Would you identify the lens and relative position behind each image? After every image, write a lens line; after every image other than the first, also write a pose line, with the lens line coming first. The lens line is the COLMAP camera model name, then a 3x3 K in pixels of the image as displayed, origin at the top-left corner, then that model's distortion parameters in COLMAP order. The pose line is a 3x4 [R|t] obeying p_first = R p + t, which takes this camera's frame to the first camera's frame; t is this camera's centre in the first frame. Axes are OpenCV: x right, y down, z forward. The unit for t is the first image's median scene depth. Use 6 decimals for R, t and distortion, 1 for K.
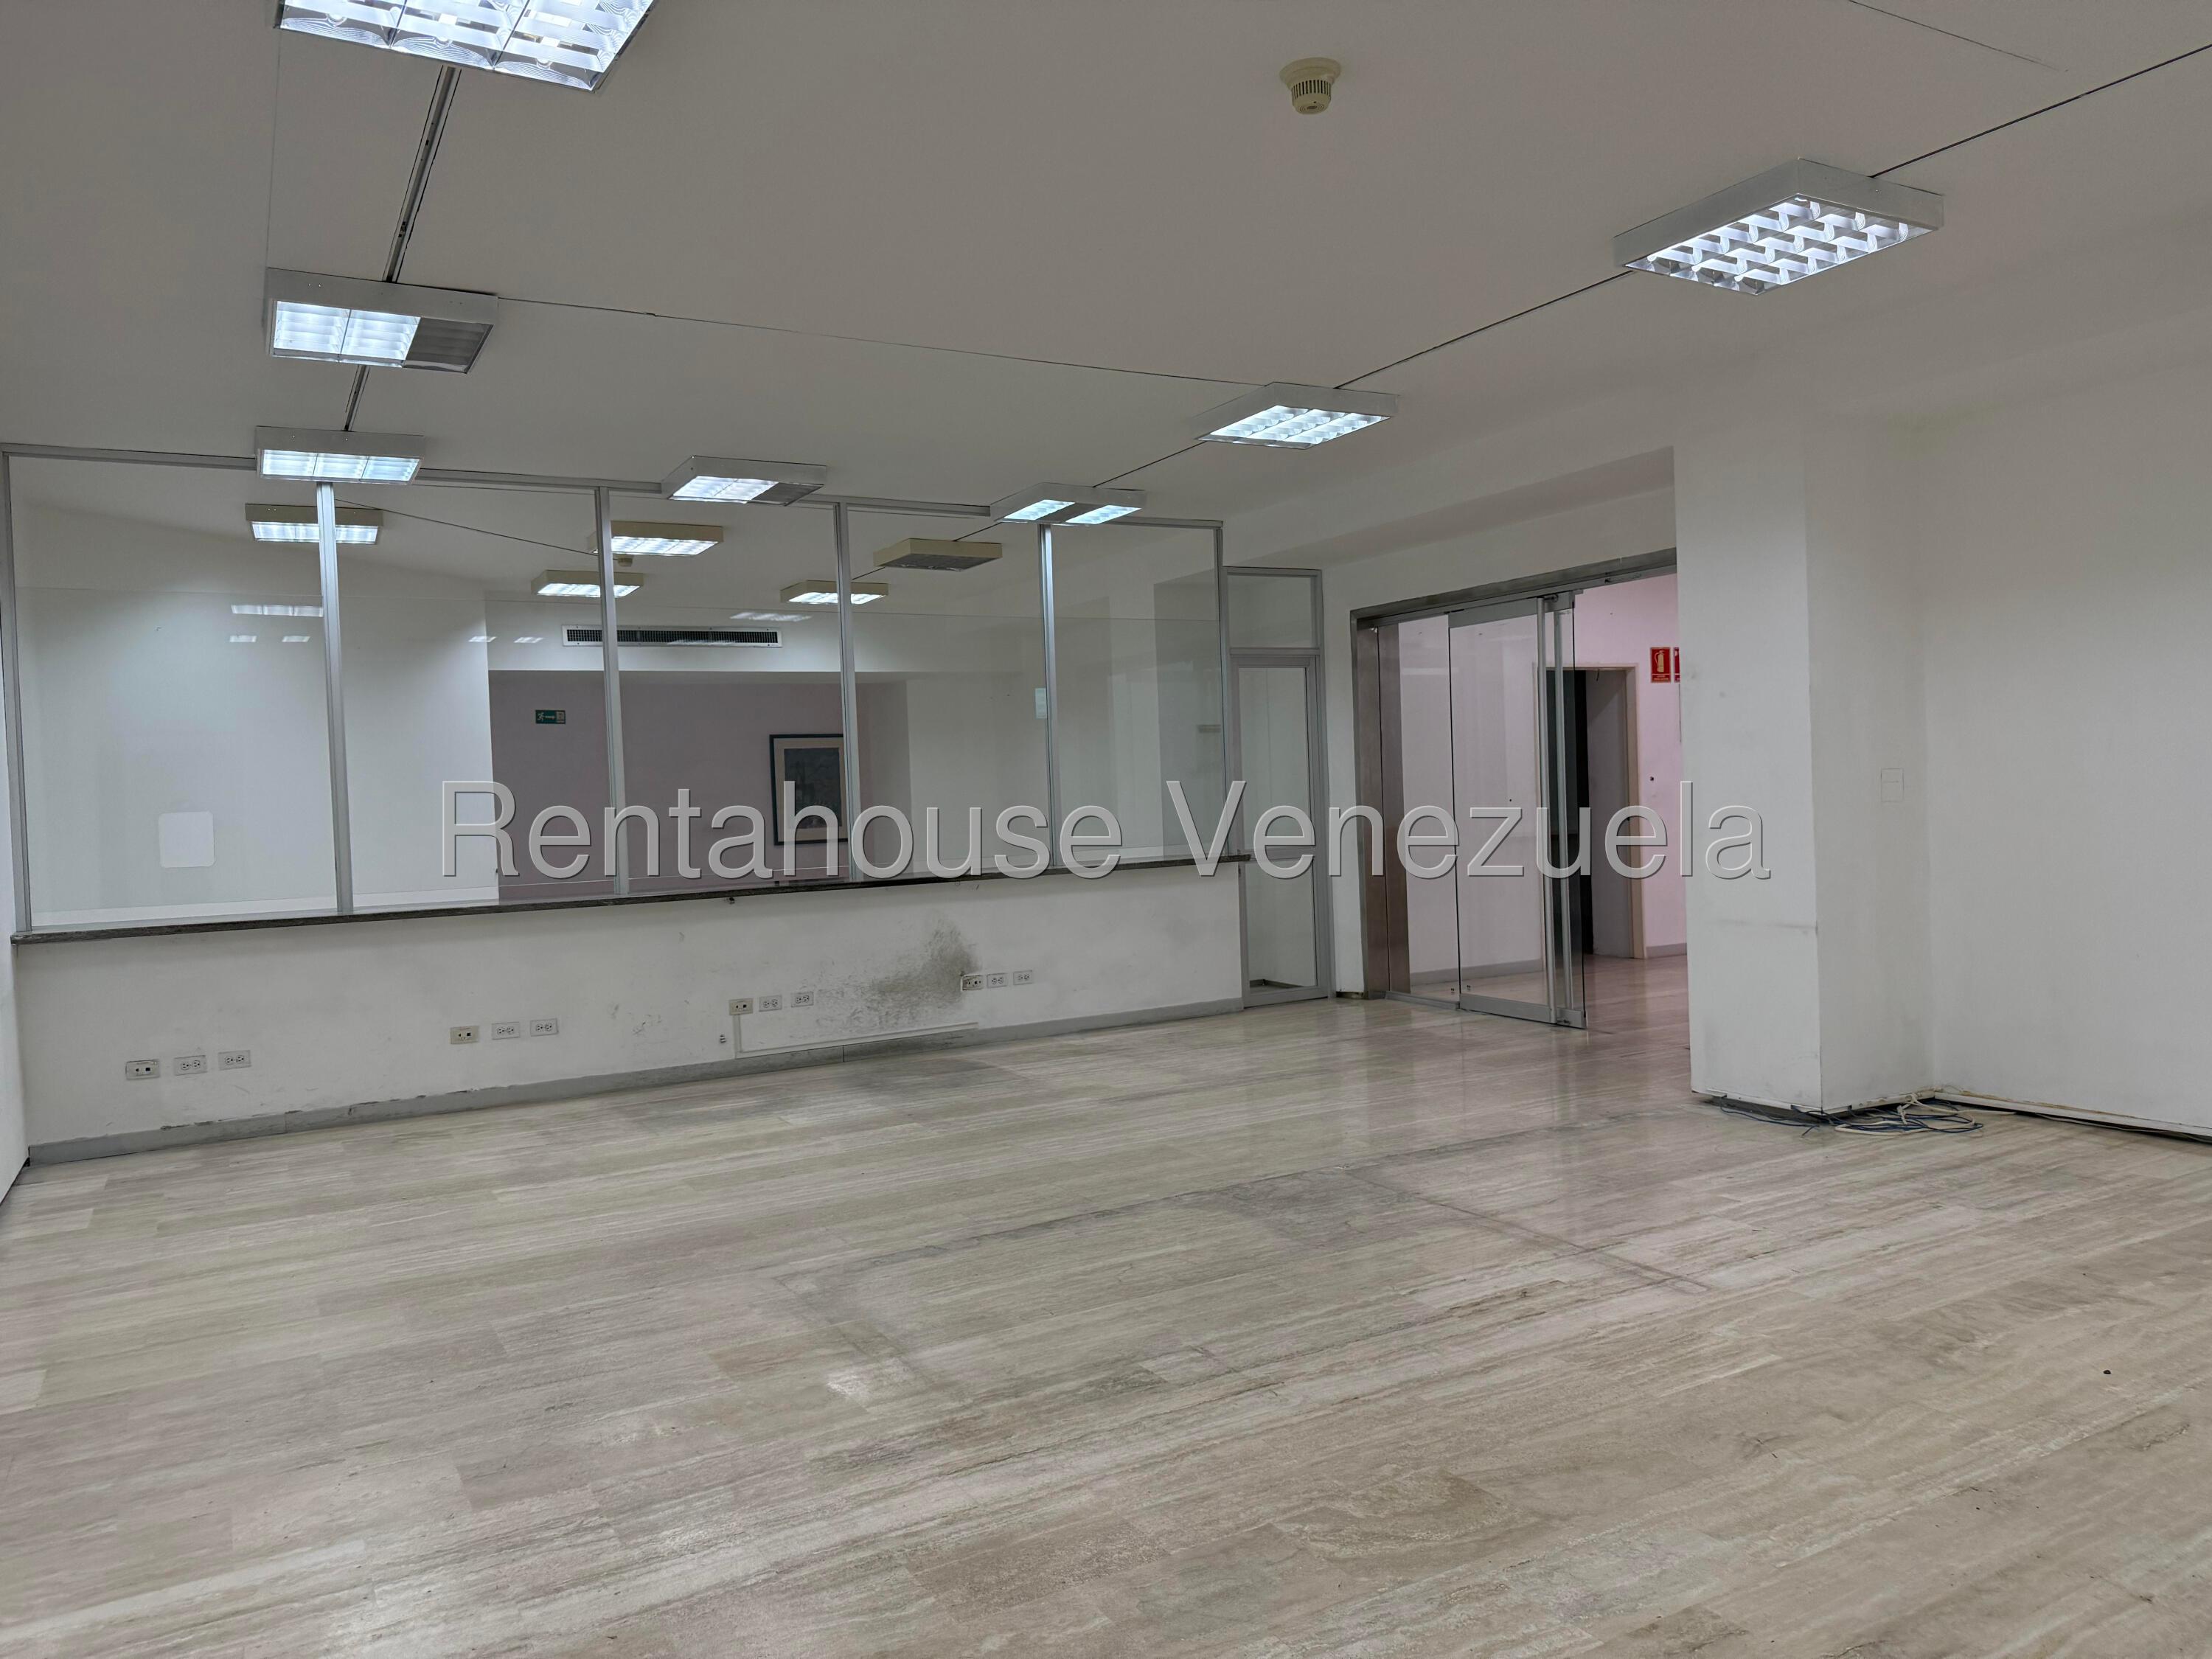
lens RADIAL K [[1542.4, 0, 1106.0], [0, 1542.4, 829.5], [0, 0, 1]] dist [0.065263, -0.079555]
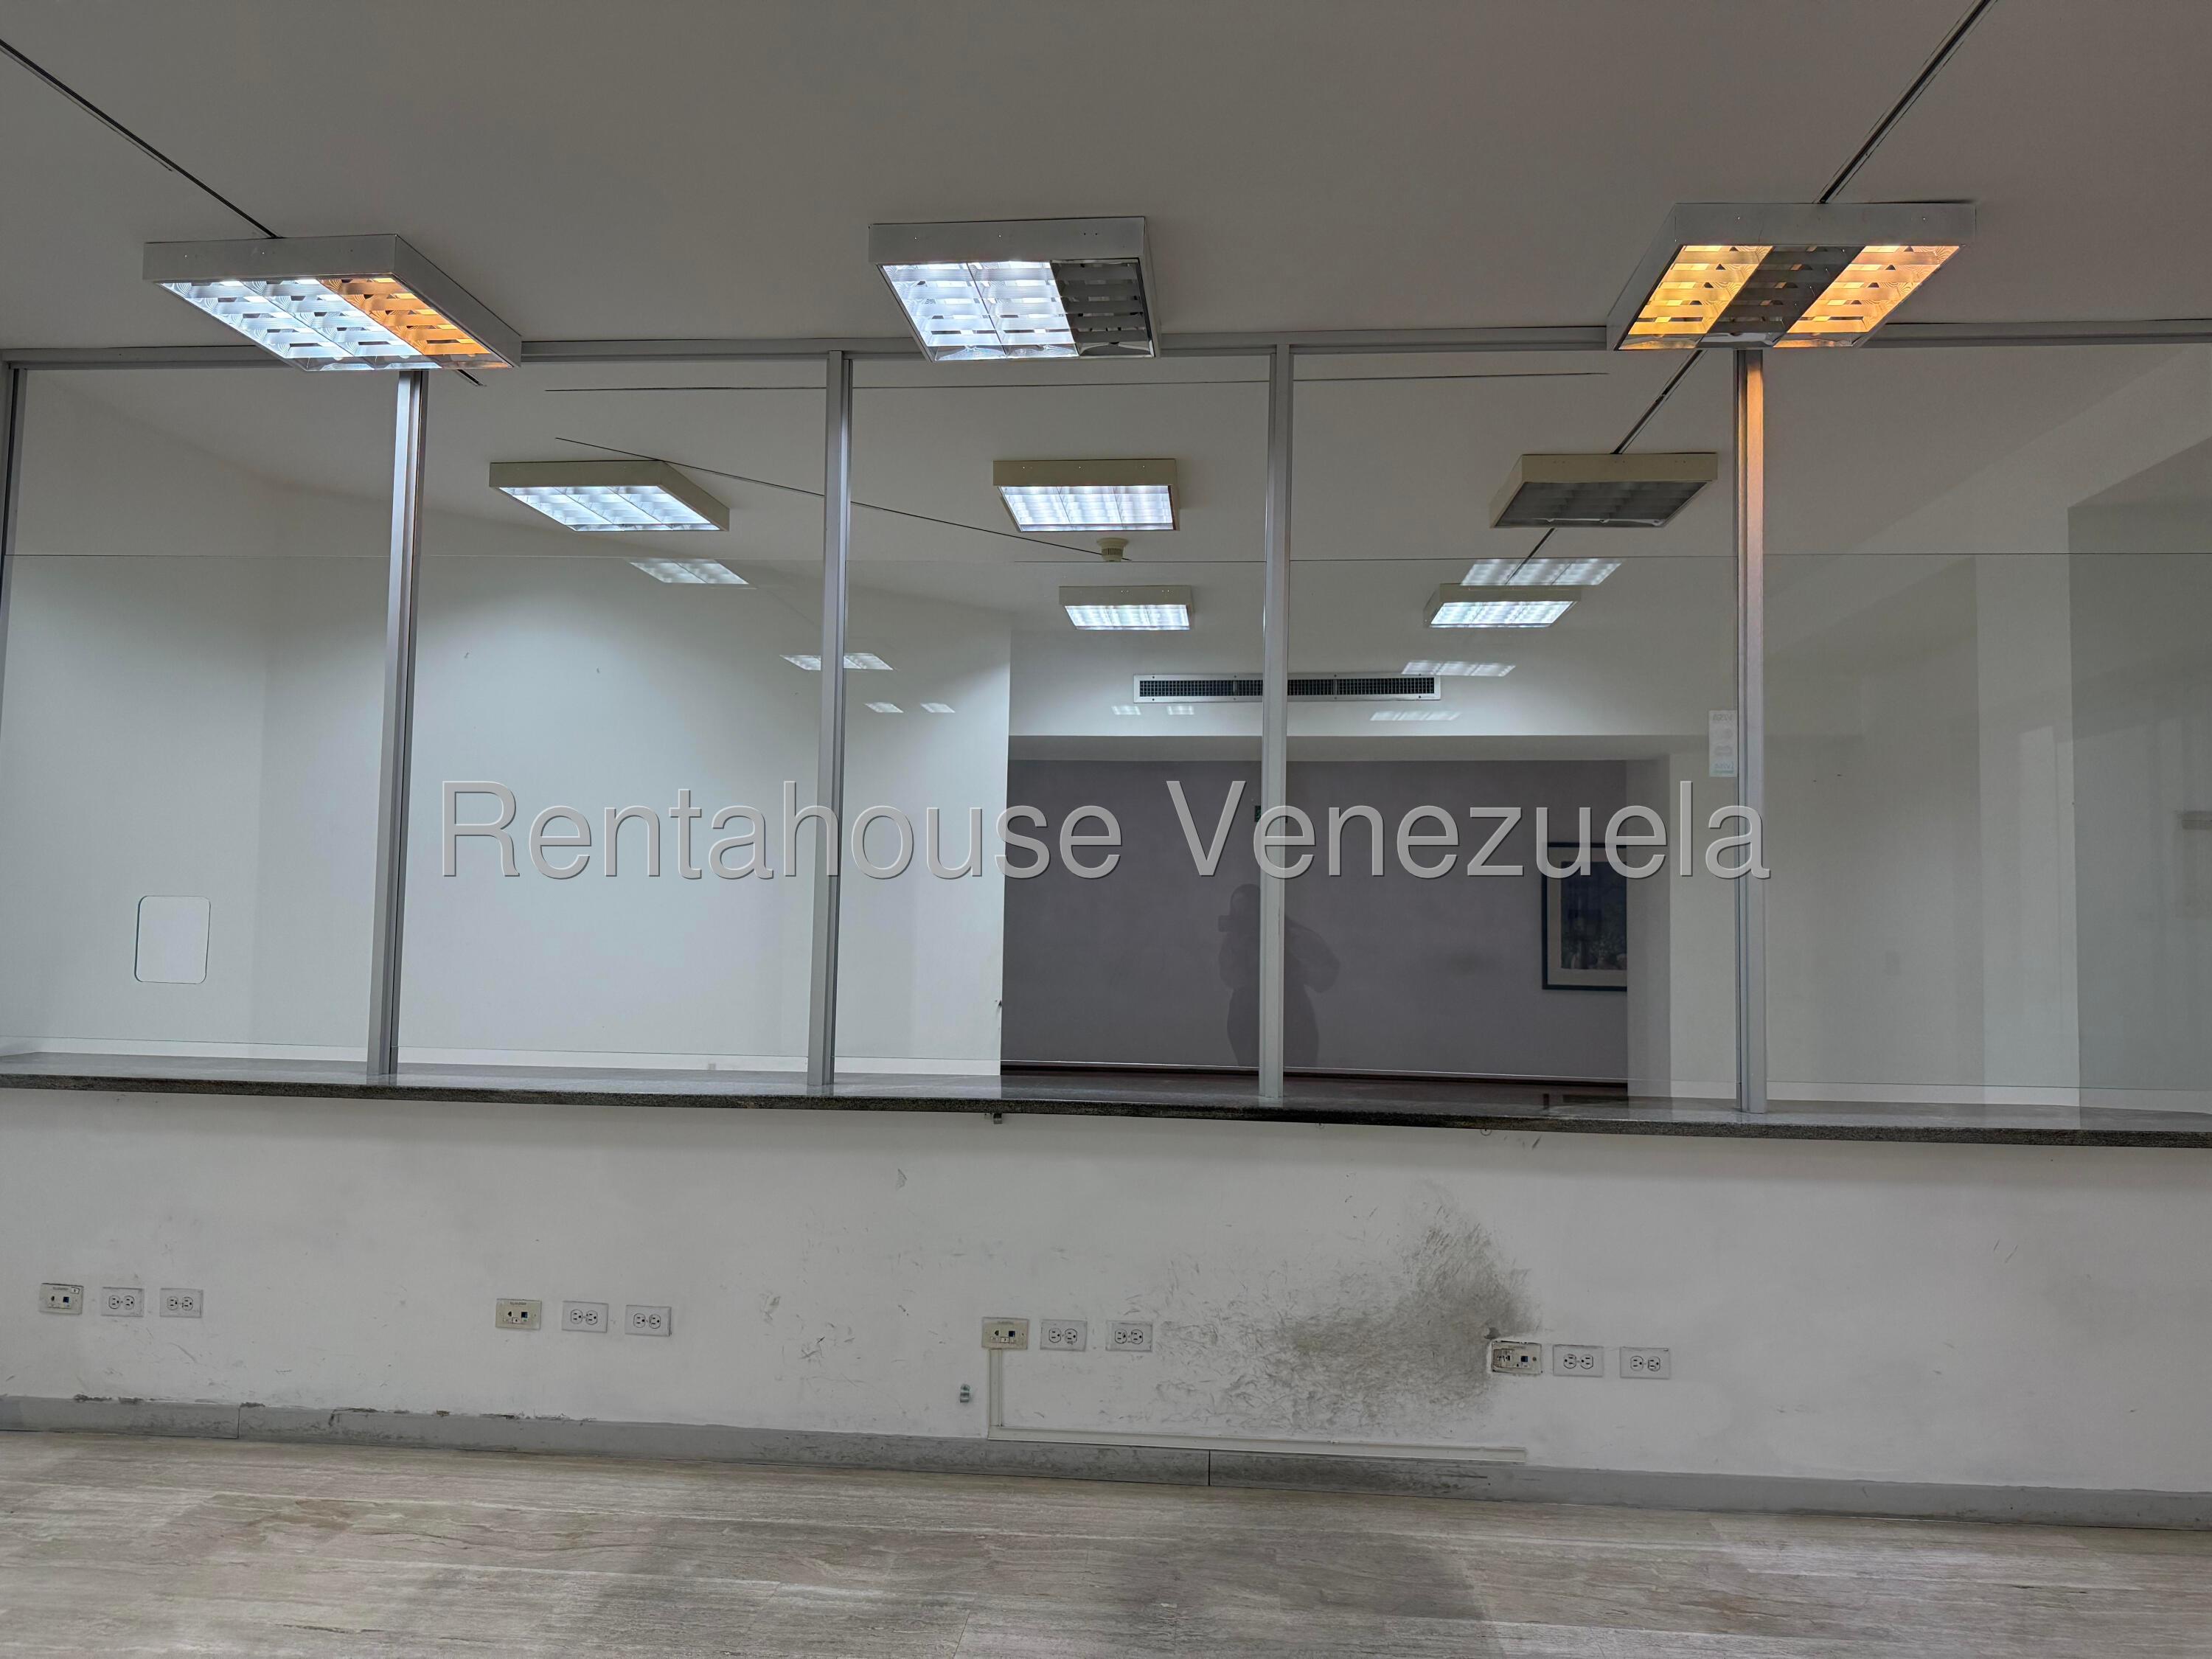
lens RADIAL K [[1542.4, 0, 1106.0], [0, 1542.4, 829.5], [0, 0, 1]] dist [0.065263, -0.079555]
pose [[0.826464, 0.018639, -0.562682, 0.049480], [-0.063581, 0.996148, -0.060390, -0.014037], [0.559388, 0.085686, 0.824465, 0.400005]]
